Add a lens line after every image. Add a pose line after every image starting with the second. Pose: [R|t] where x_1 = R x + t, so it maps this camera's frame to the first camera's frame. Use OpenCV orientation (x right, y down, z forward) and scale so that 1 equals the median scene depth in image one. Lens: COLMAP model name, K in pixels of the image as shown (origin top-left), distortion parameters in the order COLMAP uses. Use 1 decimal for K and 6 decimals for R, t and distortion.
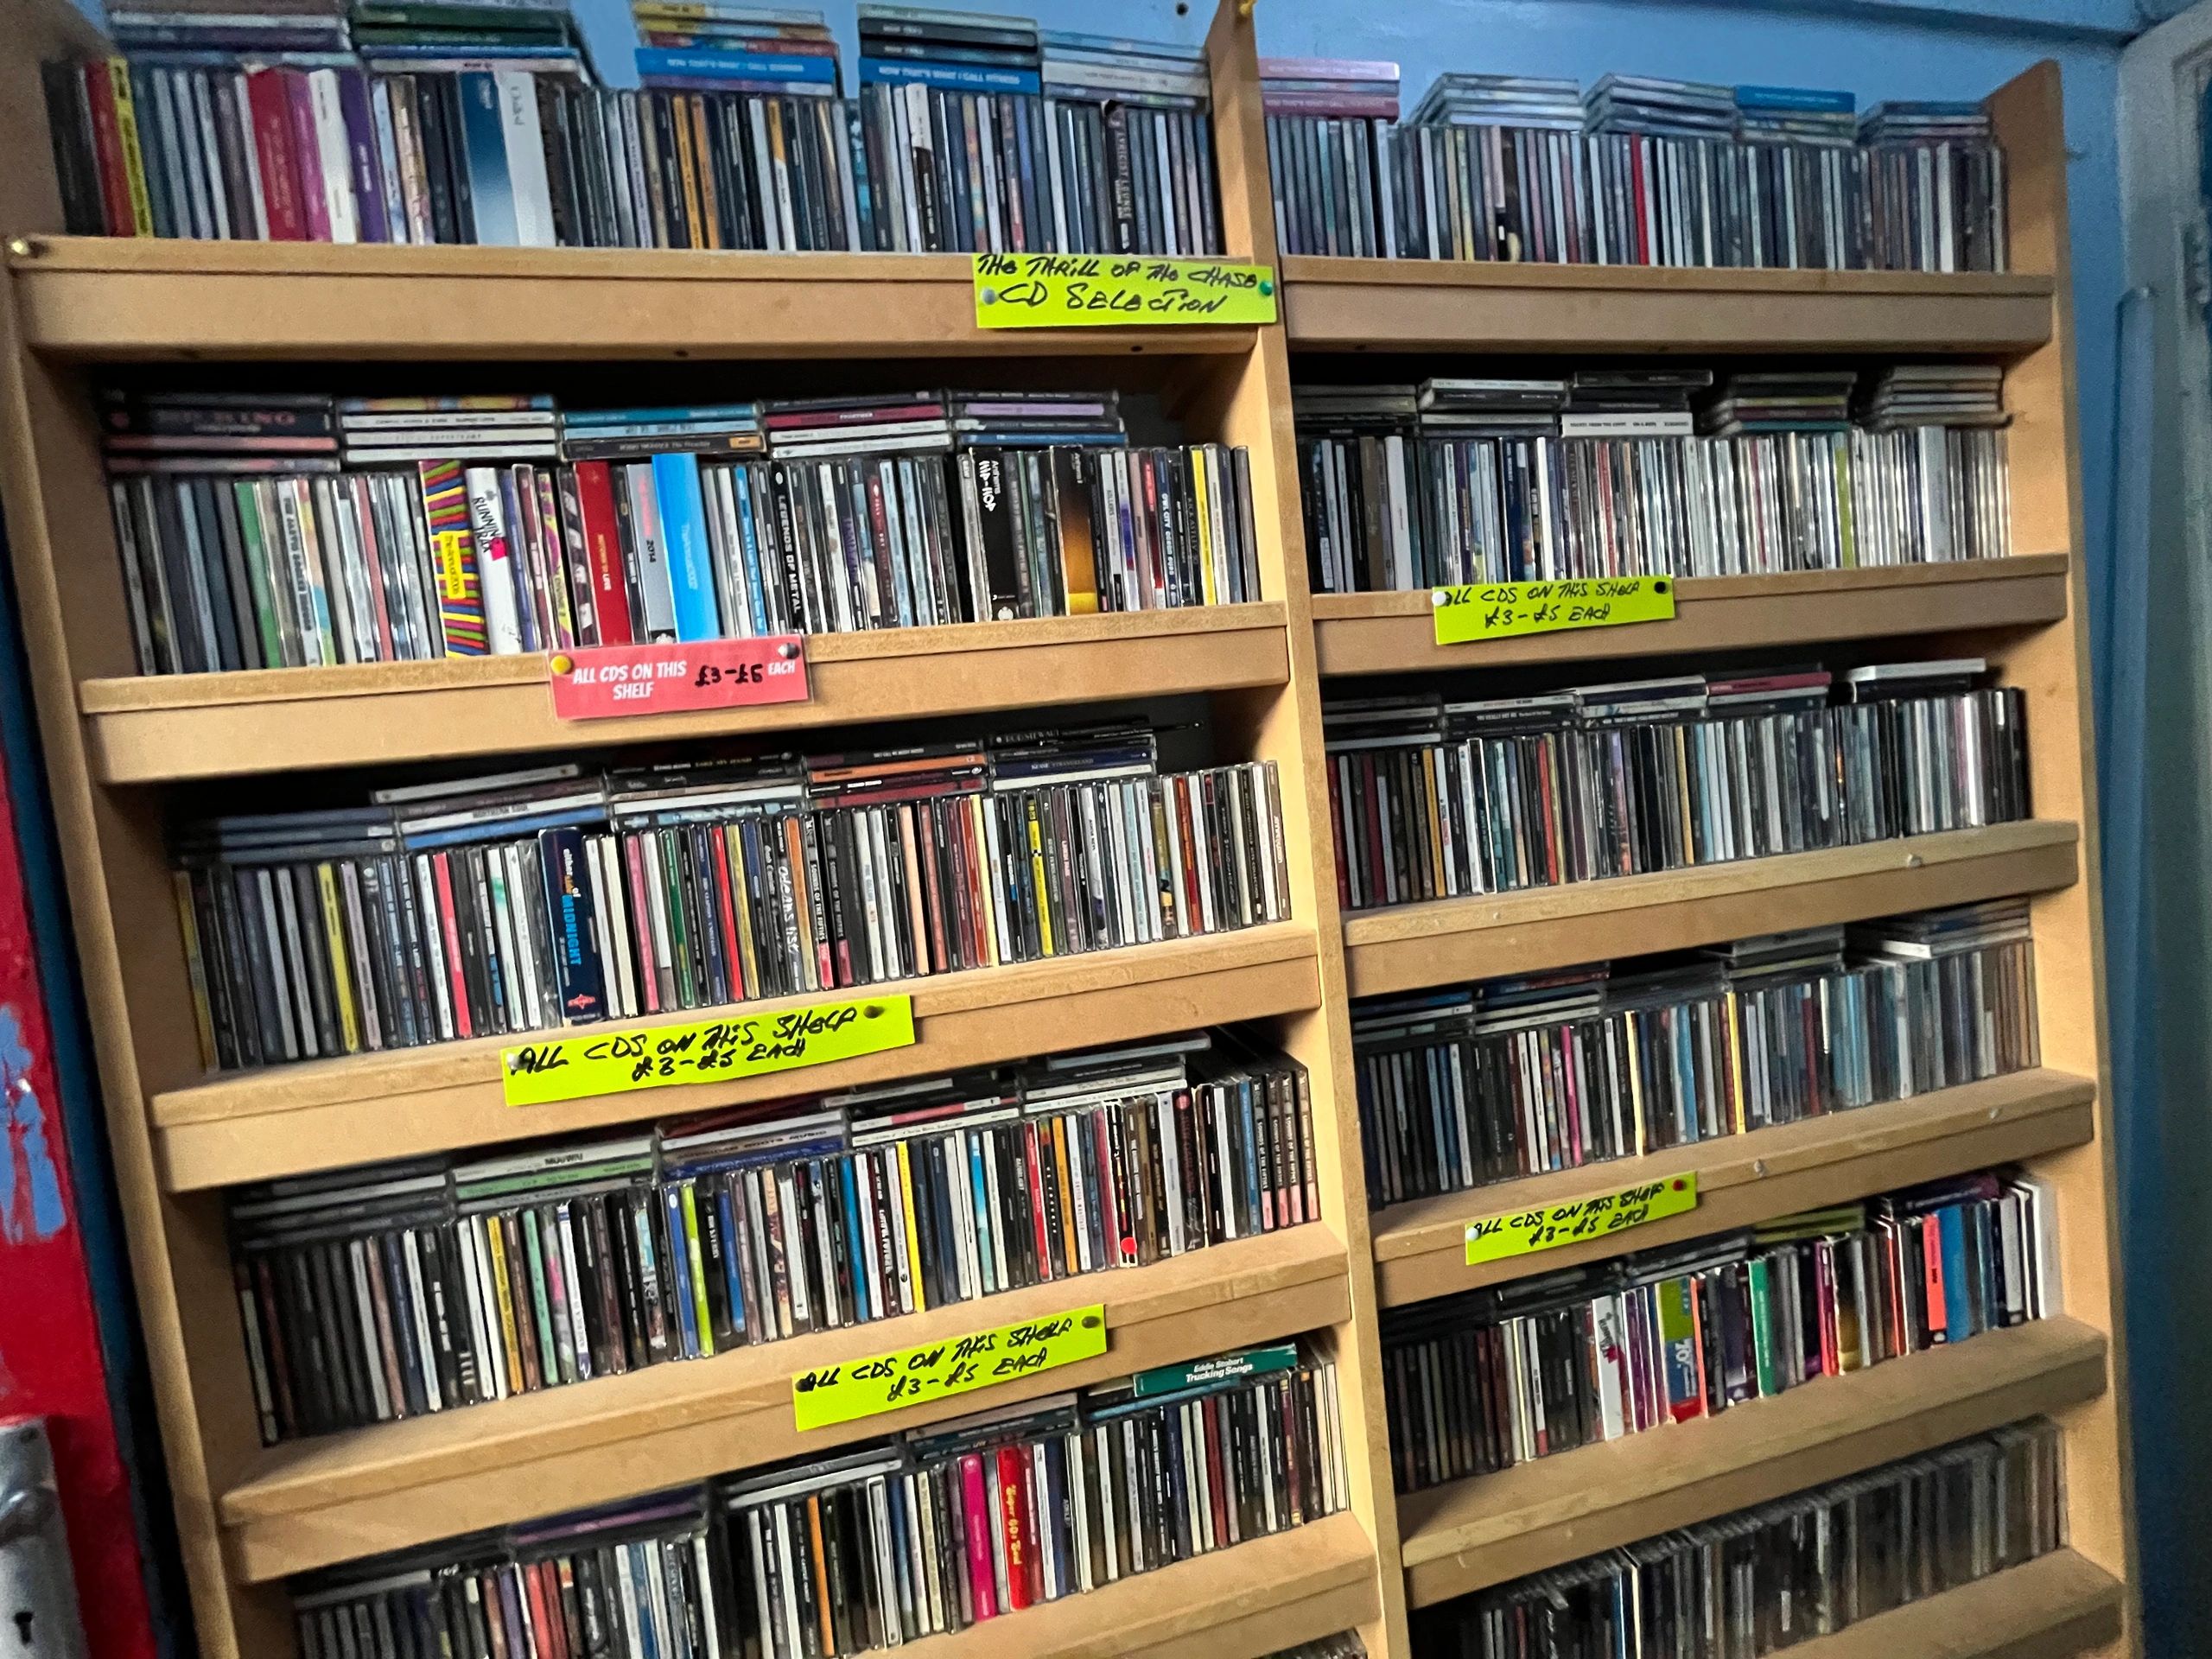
lens RADIAL K [[887.7, 0, 1106.0], [0, 887.7, 829.5], [0, 0, 1]] dist [-0.002414, -0.000072]
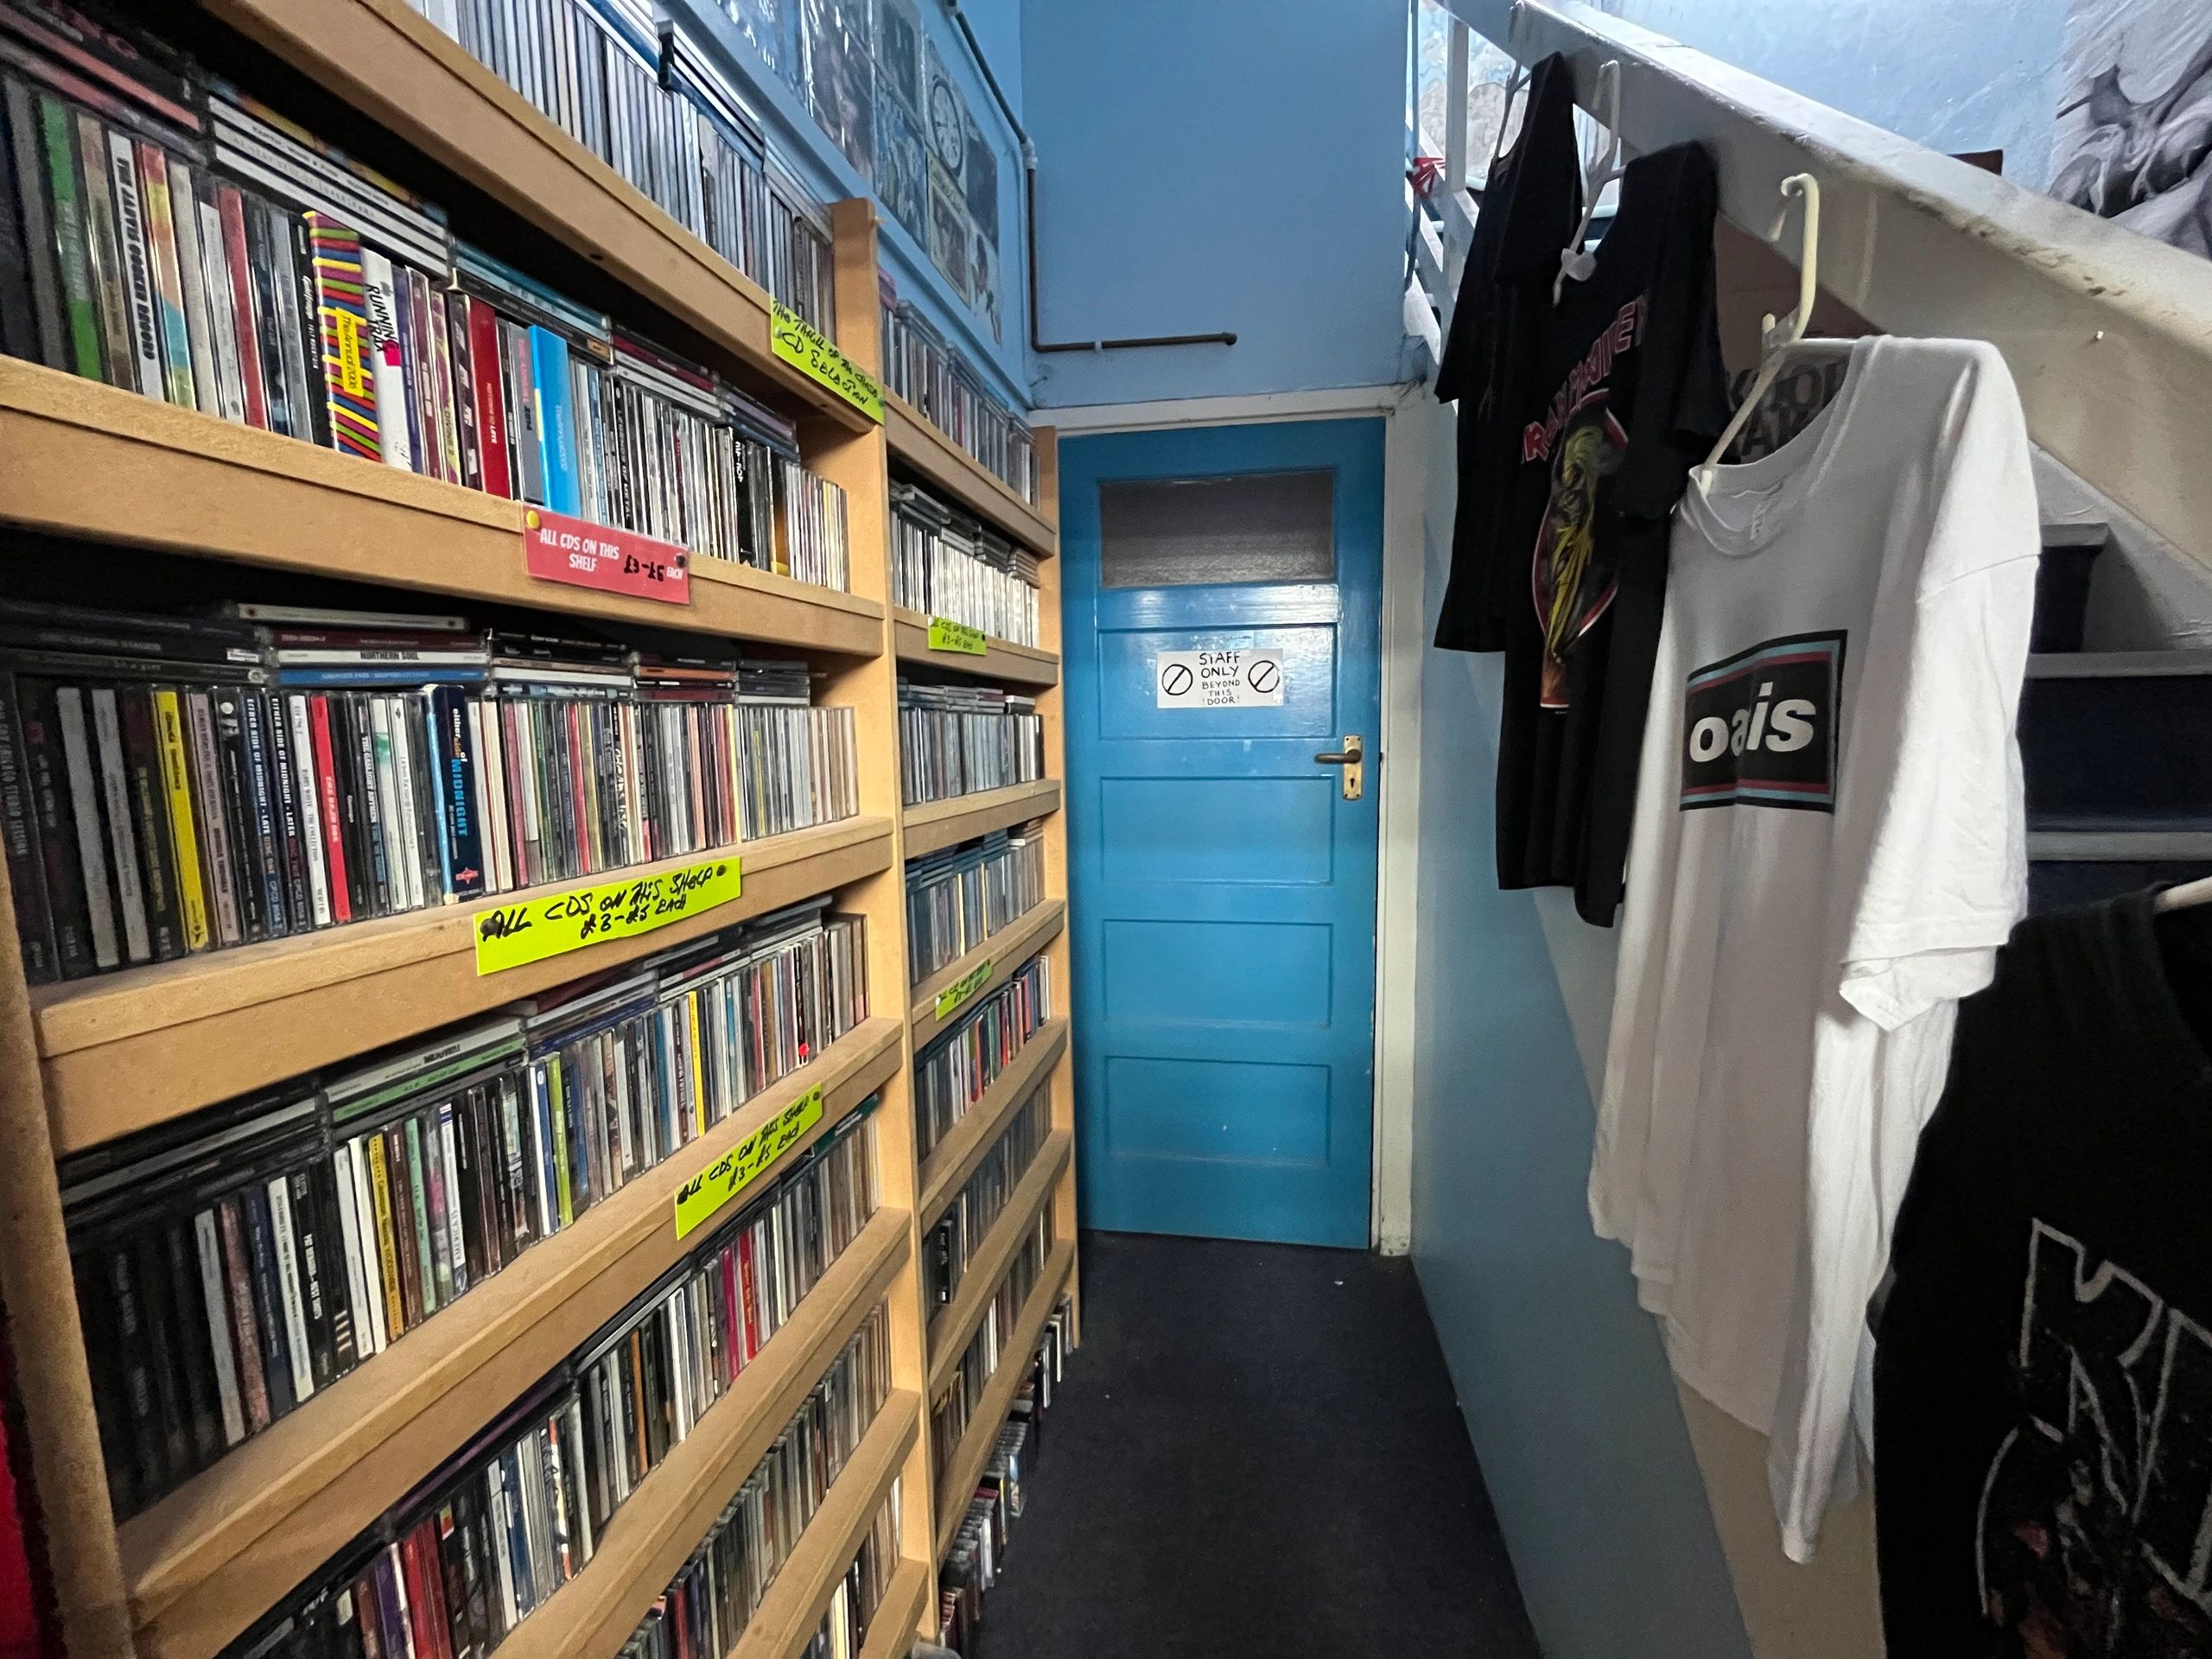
lens RADIAL K [[887.7, 0, 1106.0], [0, 887.7, 829.5], [0, 0, 1]] dist [-0.002414, -0.000072]
pose [[0.411308, -0.009637, 0.911445, -1.153185], [0.023974, 0.999713, -0.000248, 0.161360], [-0.911181, 0.021953, 0.411421, 0.013642]]
